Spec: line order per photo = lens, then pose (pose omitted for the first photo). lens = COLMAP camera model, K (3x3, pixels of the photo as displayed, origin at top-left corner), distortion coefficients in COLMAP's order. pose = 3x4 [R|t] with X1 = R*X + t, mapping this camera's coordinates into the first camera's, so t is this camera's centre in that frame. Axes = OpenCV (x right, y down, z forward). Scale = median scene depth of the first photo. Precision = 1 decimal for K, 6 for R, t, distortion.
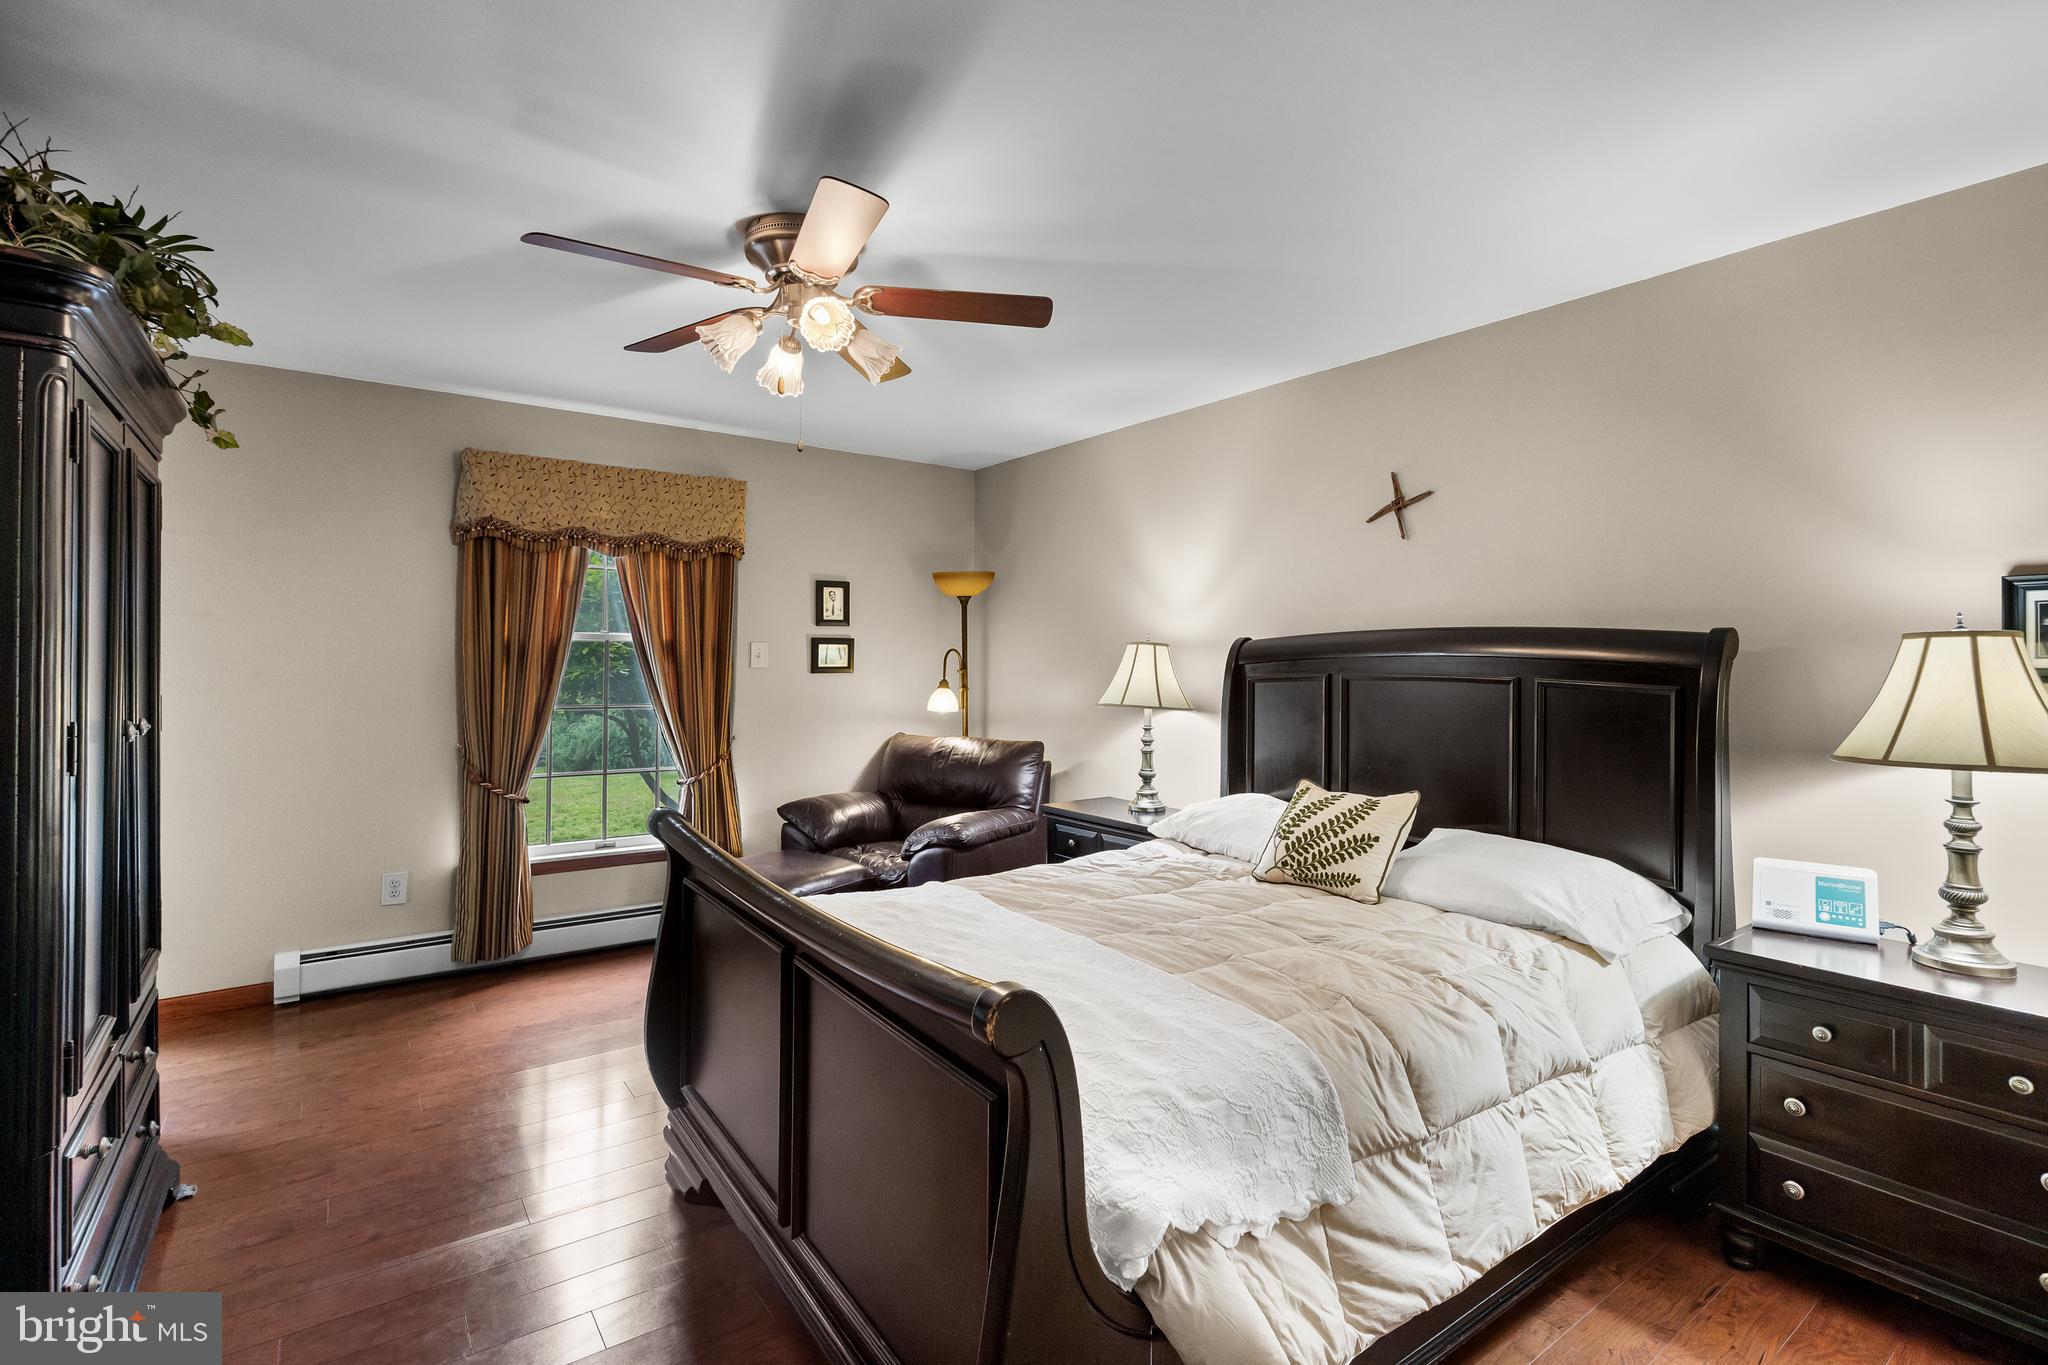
lens RADIAL K [[941.3, 0, 1024.0], [0, 941.3, 676.1], [0, 0, 1]] dist [0.002018, 0.000384]
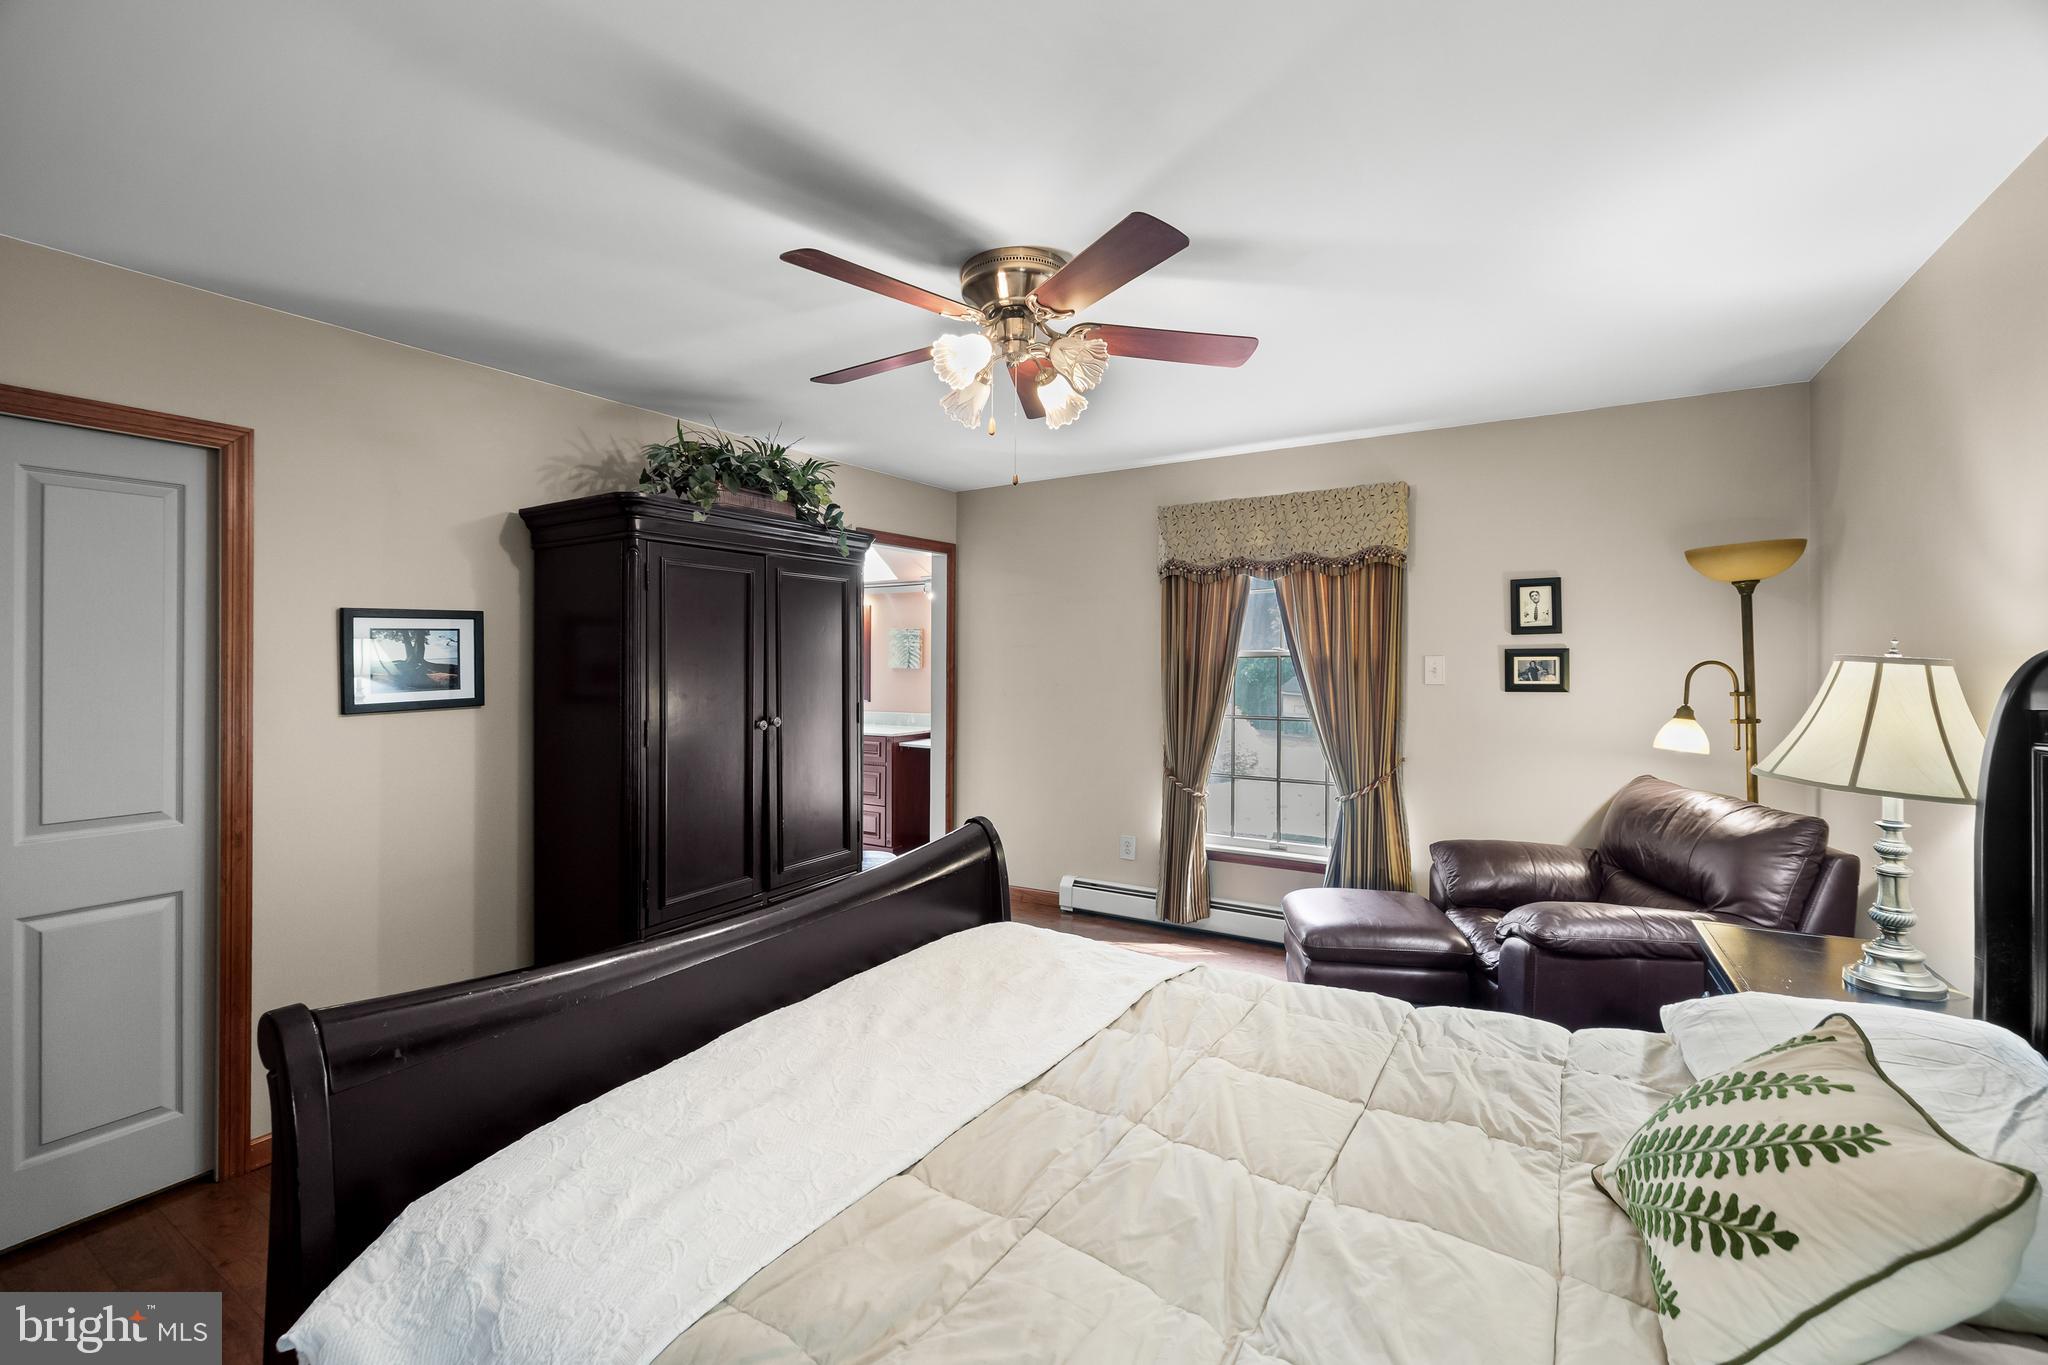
lens RADIAL K [[837.2, 0, 1025.4], [0, 837.2, 662.9], [0, 0, 1]] dist [-0.003264, -0.000086]
pose [[0.398758, -0.002115, -0.917054, 0.319994], [-0.007649, 0.999955, -0.005632, -0.023949], [0.917024, 0.009260, 0.398724, 0.354723]]
